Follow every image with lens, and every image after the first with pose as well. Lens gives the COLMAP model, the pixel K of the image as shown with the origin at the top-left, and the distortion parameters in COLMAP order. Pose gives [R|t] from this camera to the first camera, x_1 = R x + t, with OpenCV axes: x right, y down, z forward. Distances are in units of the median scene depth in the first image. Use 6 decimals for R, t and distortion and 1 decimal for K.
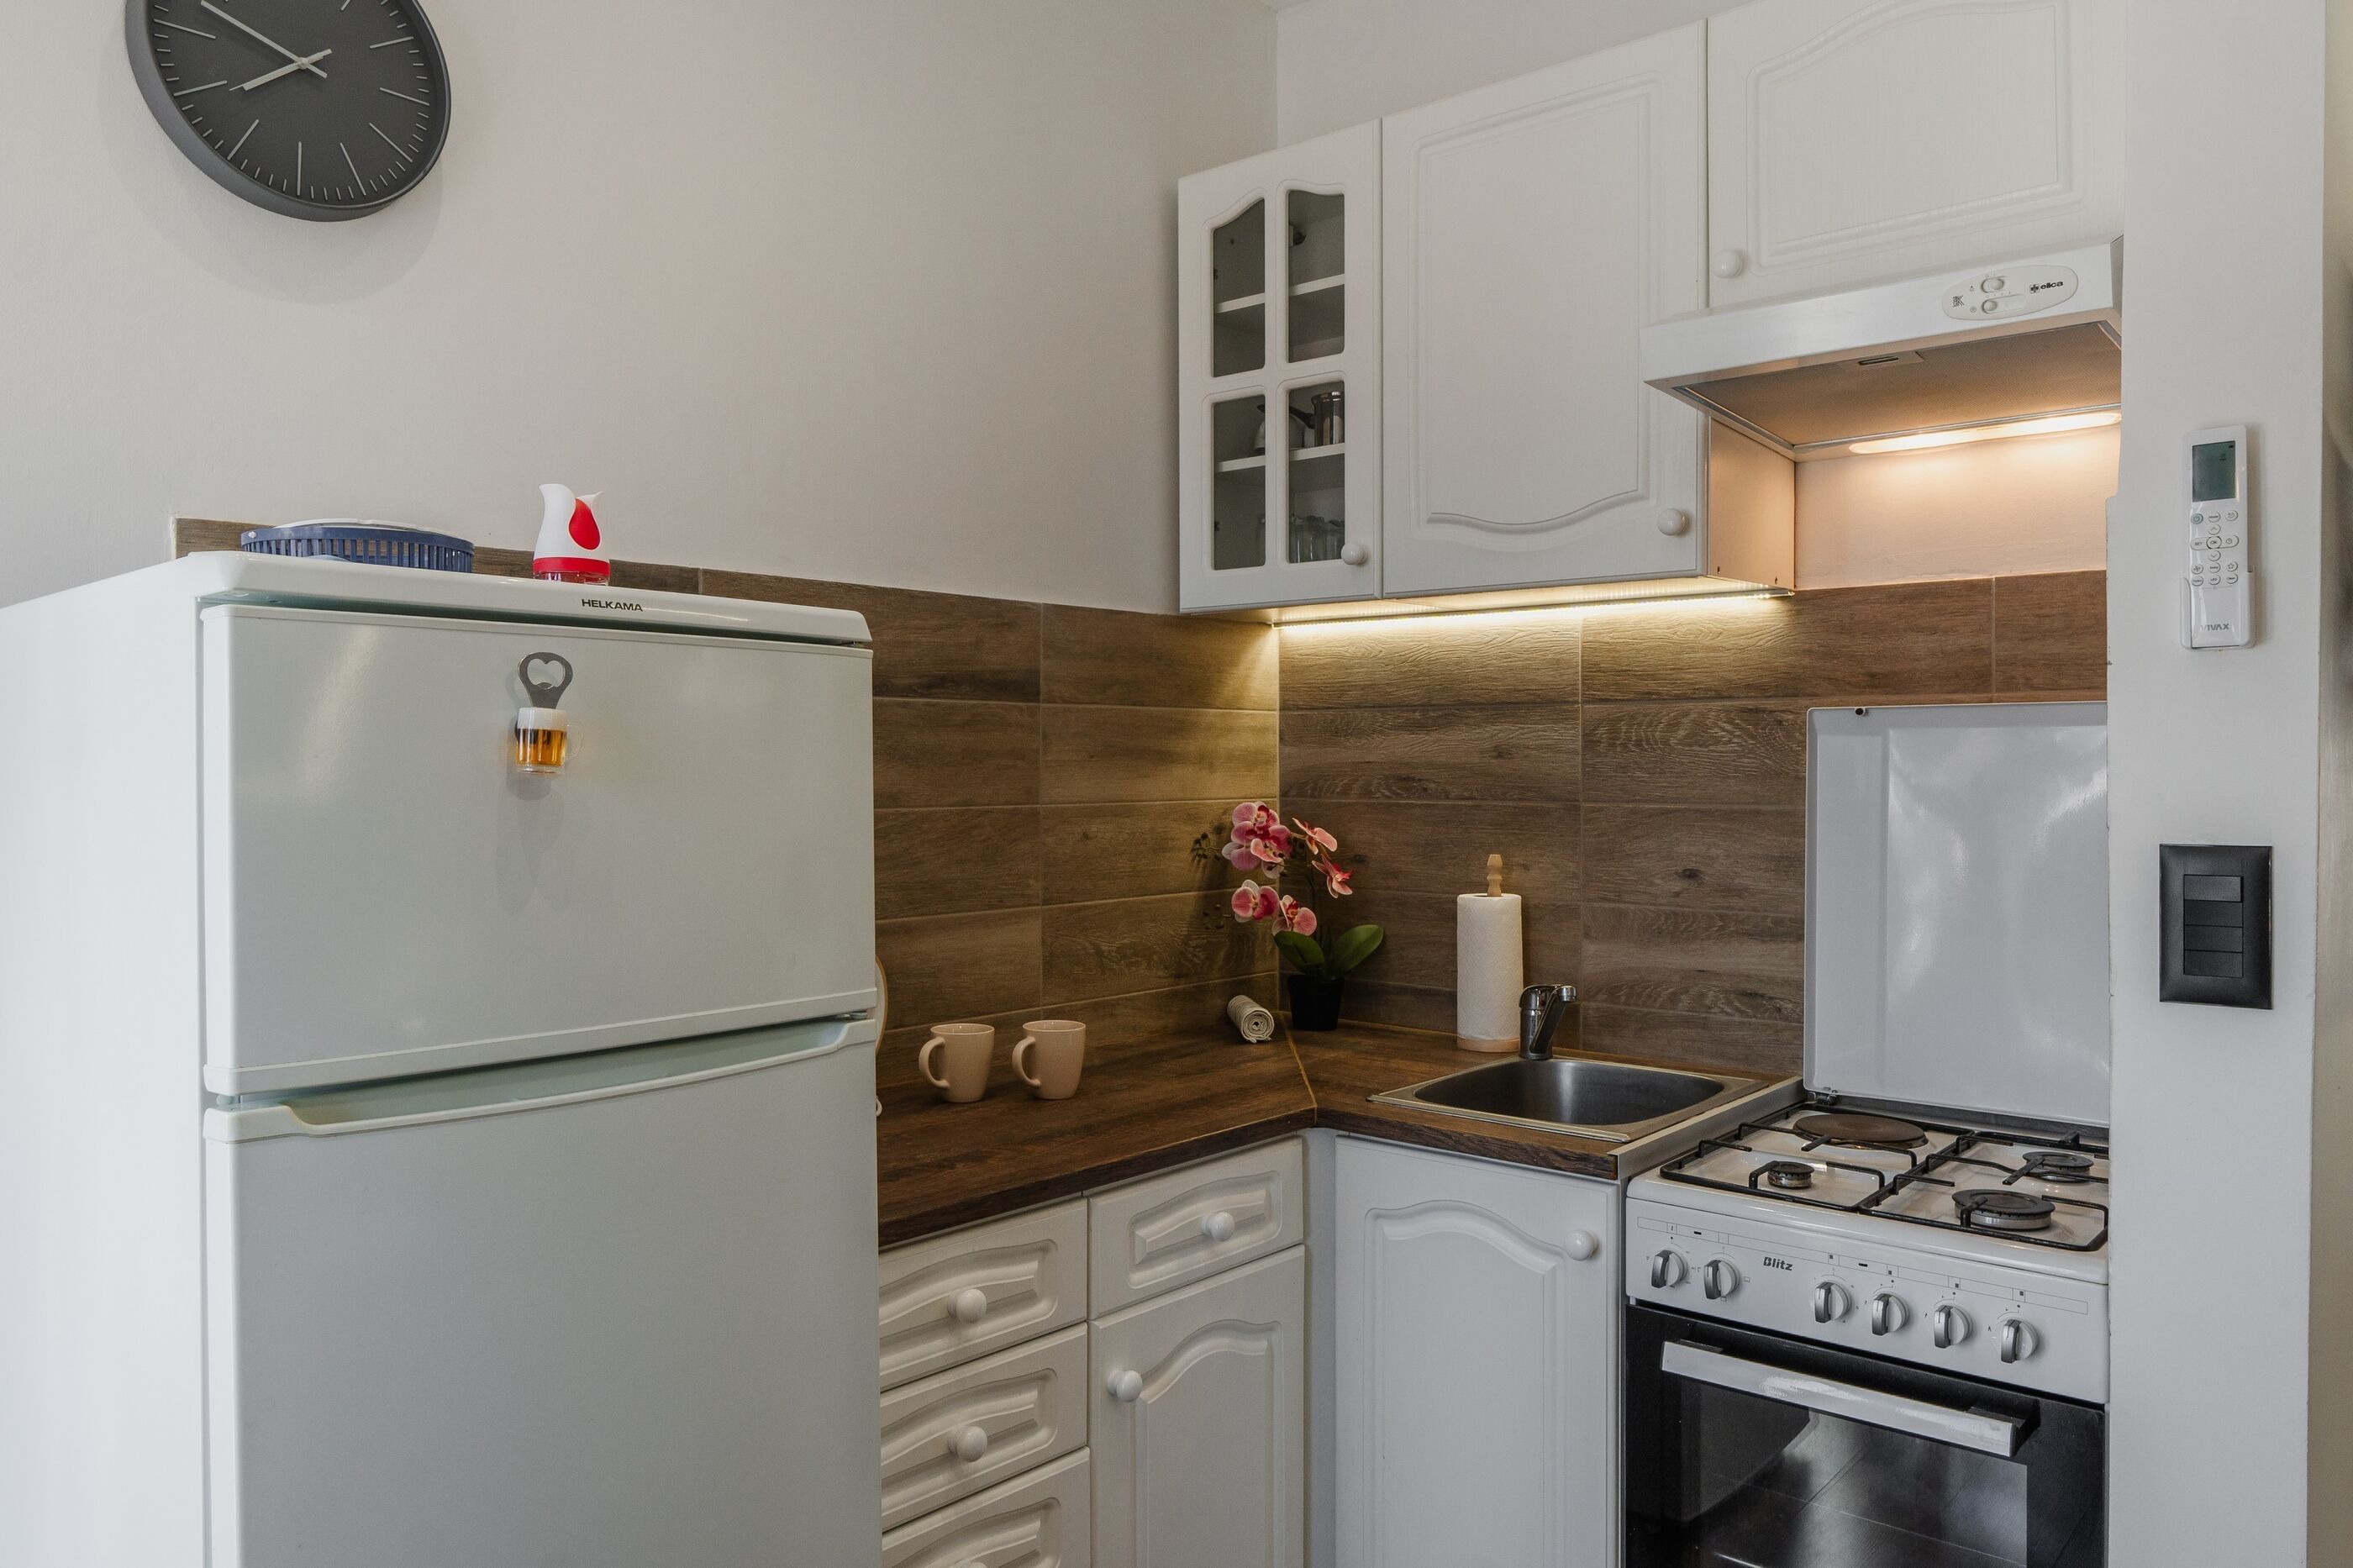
lens RADIAL K [[1651.5, 0, 1170.4], [0, 1651.5, 784.7], [0, 0, 1]] dist [-0.002524, -0.000572]
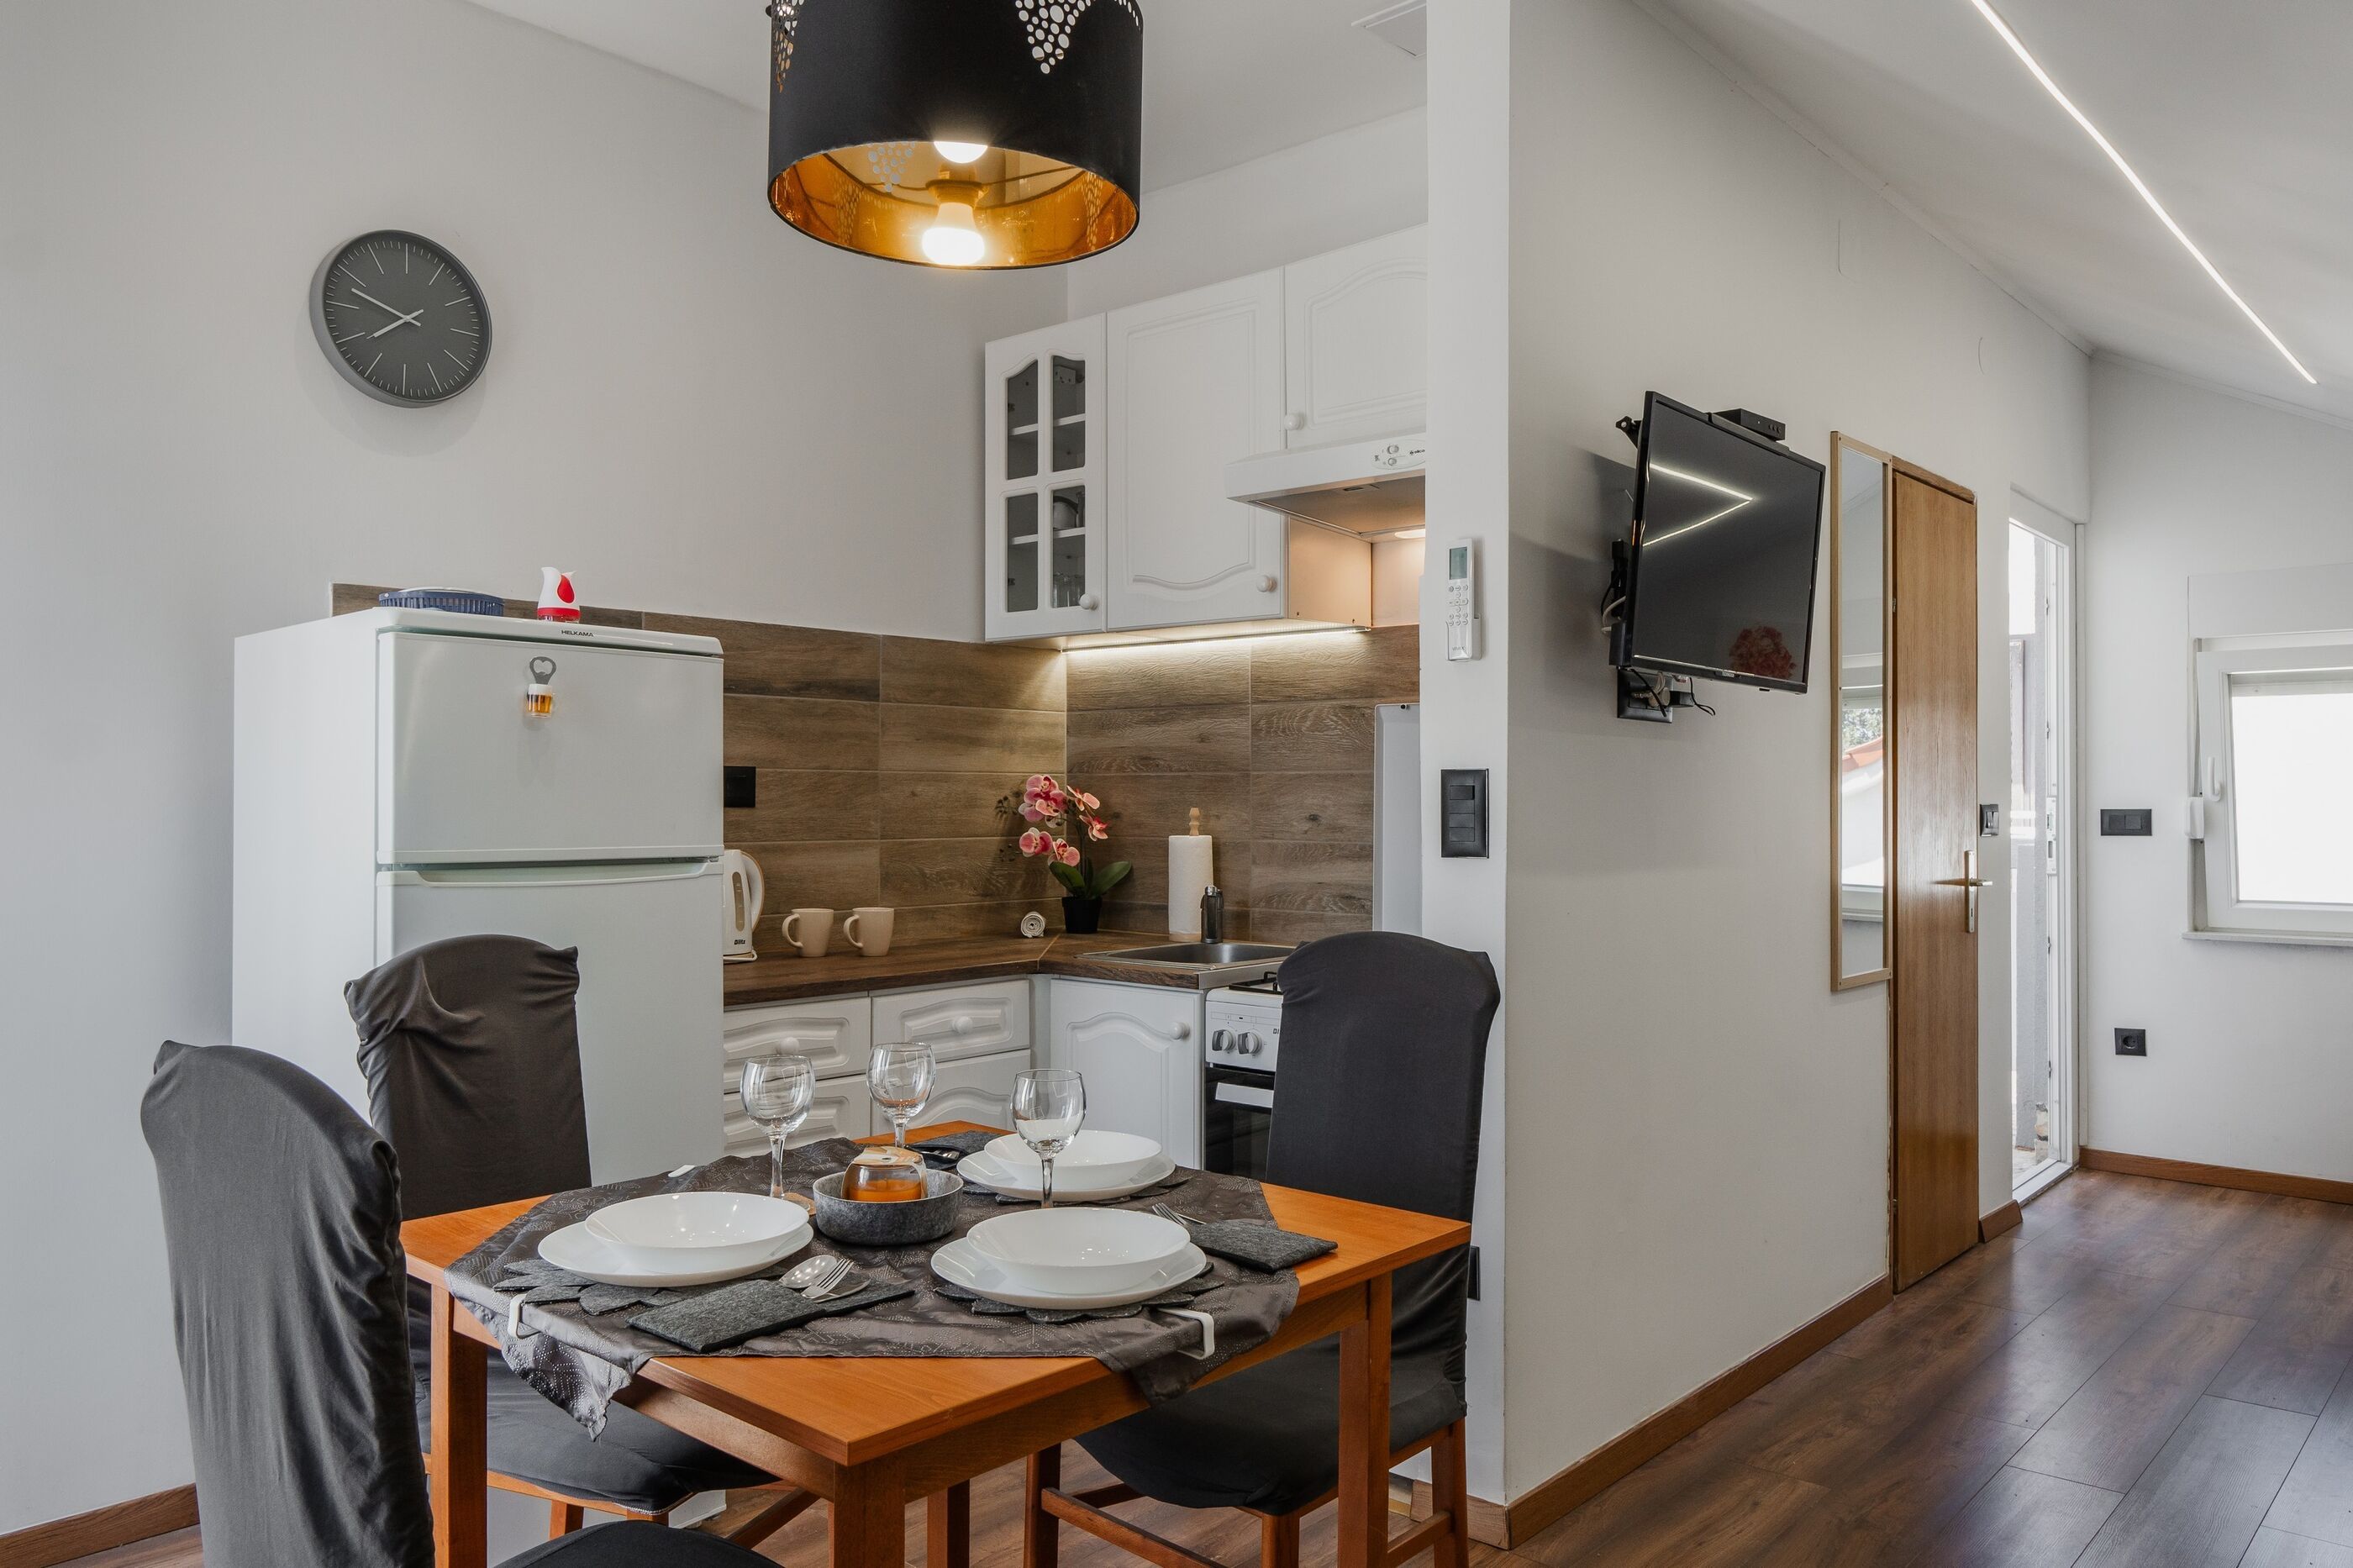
lens RADIAL K [[1654.1, 0, 1172.3], [0, 1654.1, 781.4], [0, 0, 1]] dist [-0.003113, -0.001182]
pose [[0.999994, 0.003209, -0.001477, 0.184147], [-0.003242, 0.999726, -0.023162, 0.054495], [0.001403, 0.023166, 0.999731, -0.474003]]
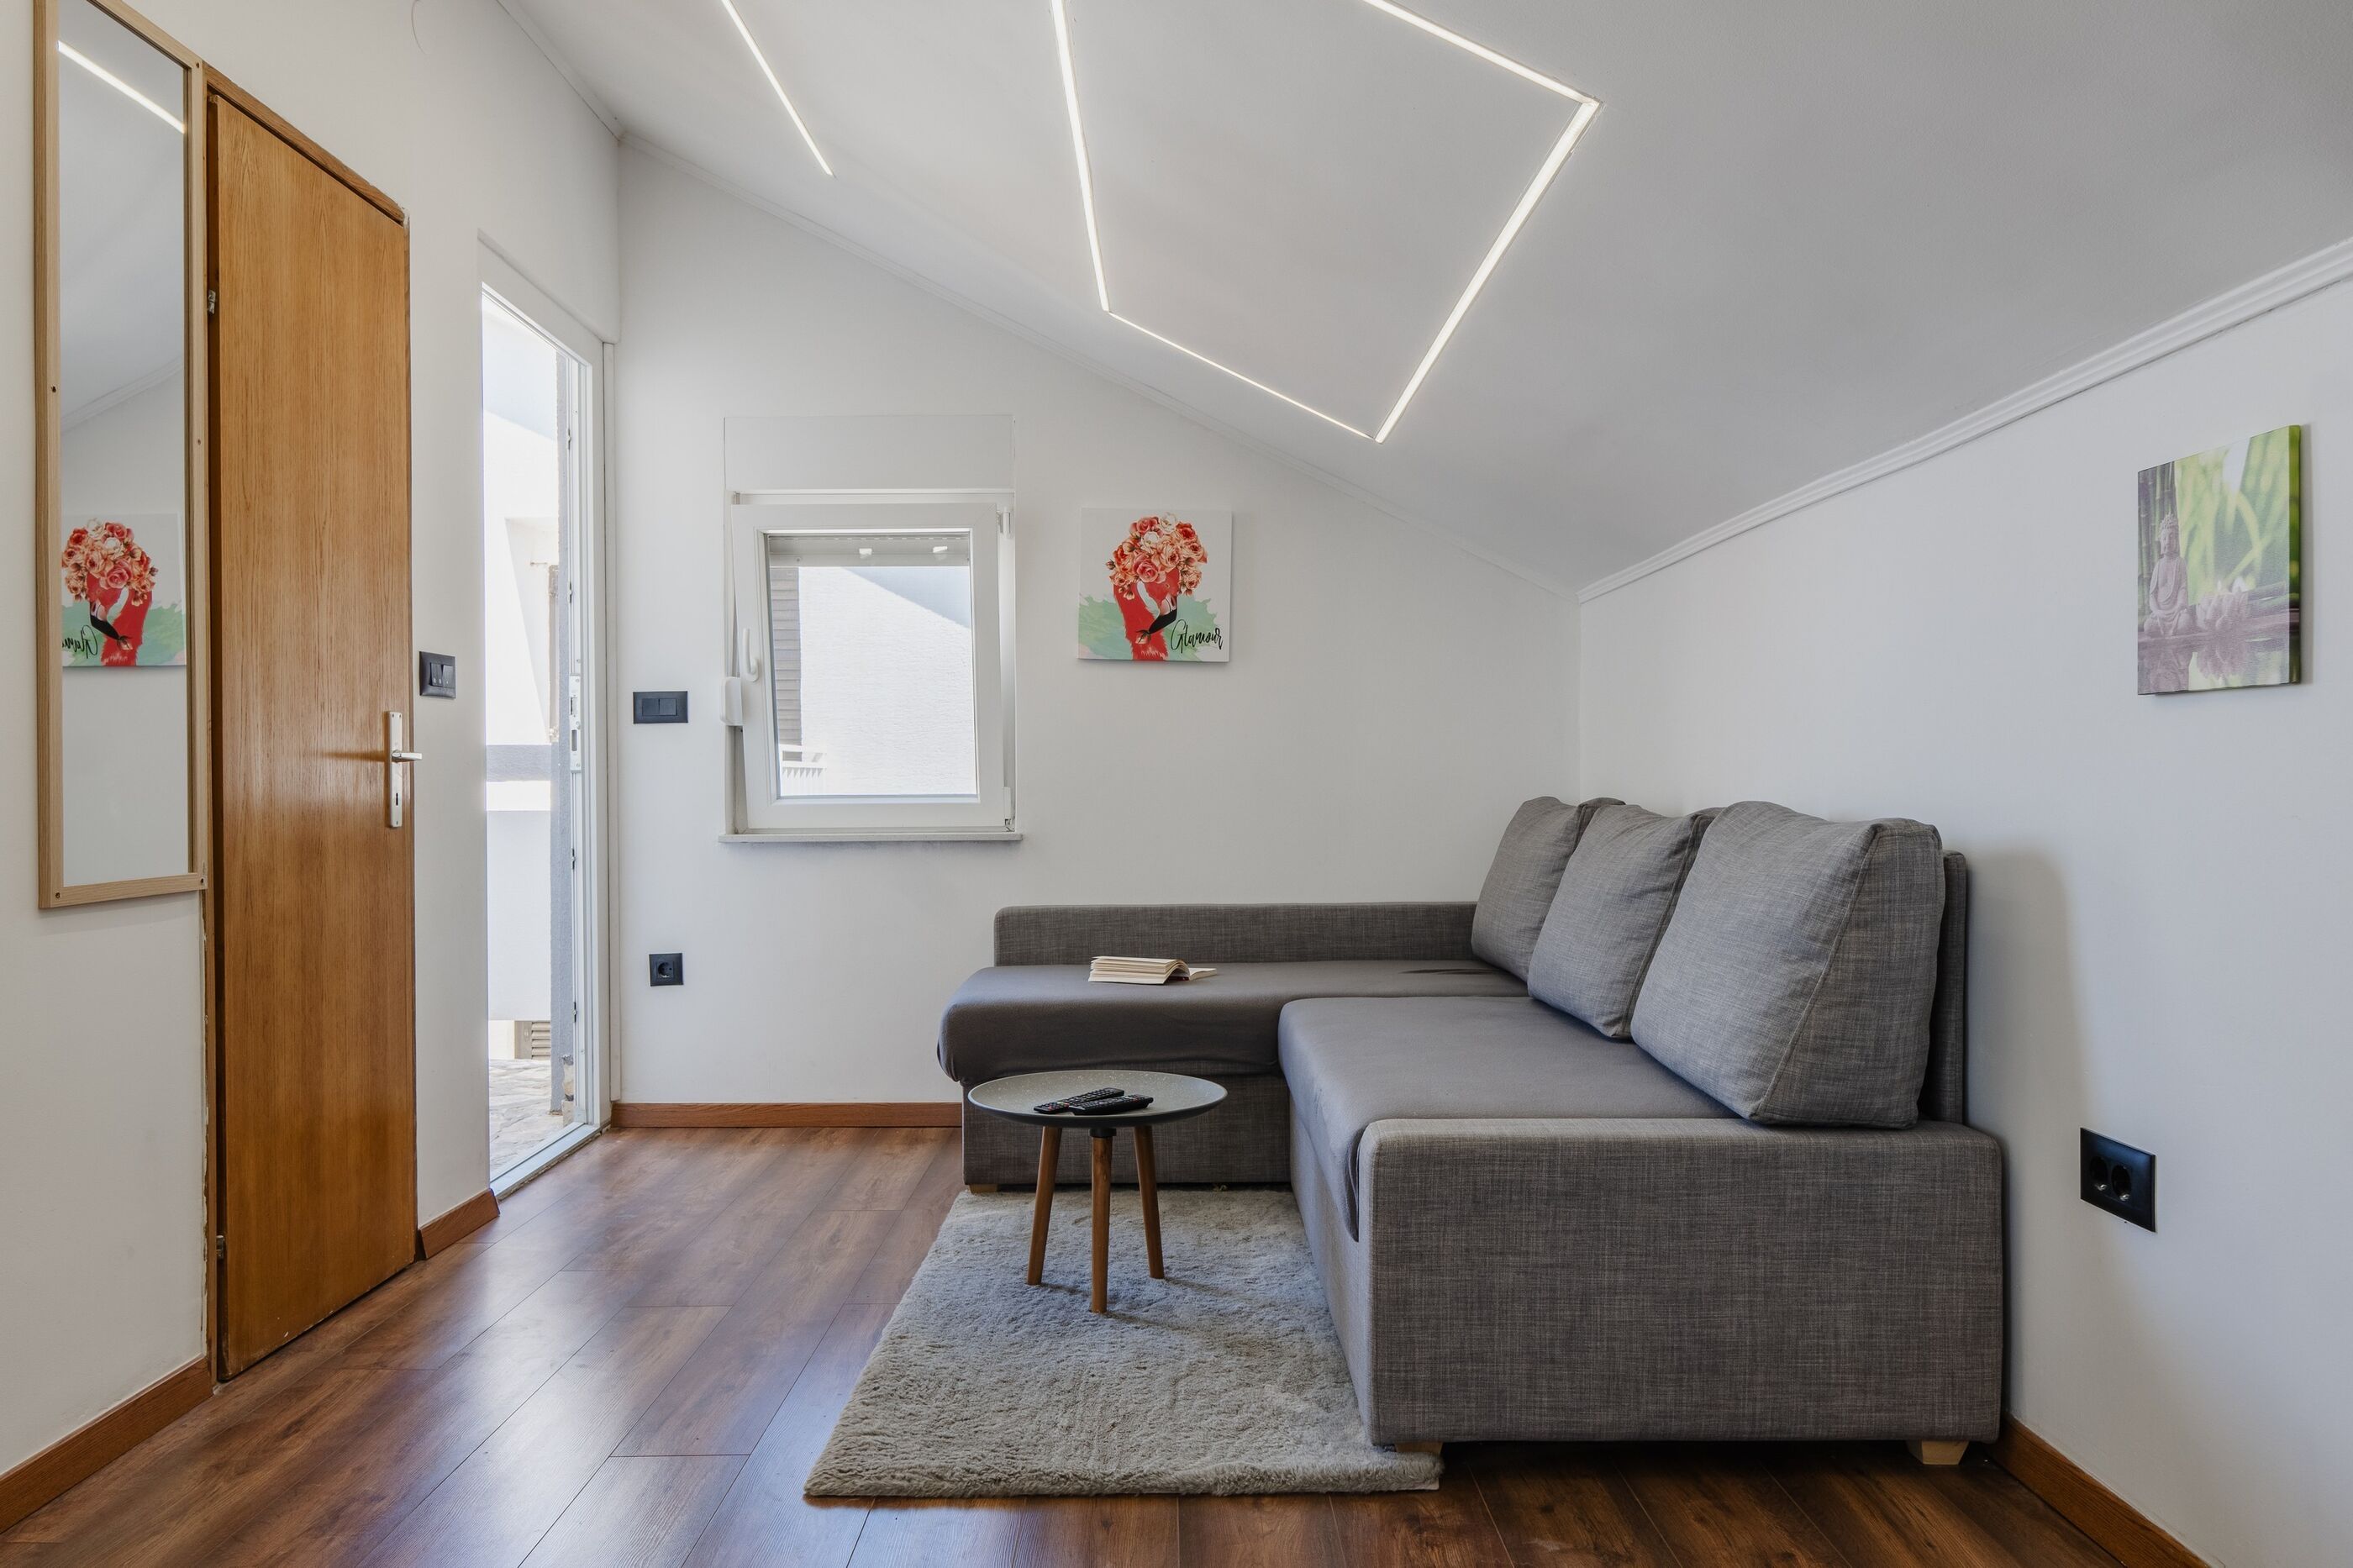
lens RADIAL K [[1639.3, 0, 1165.0], [0, 1639.3, 781.6], [0, 0, 1]] dist [-0.001622, -0.000841]
pose [[0.745658, -0.005153, 0.666309, 0.634349], [0.012912, 0.999894, -0.006718, 0.151347], [-0.666204, 0.013613, 0.745645, -0.021372]]
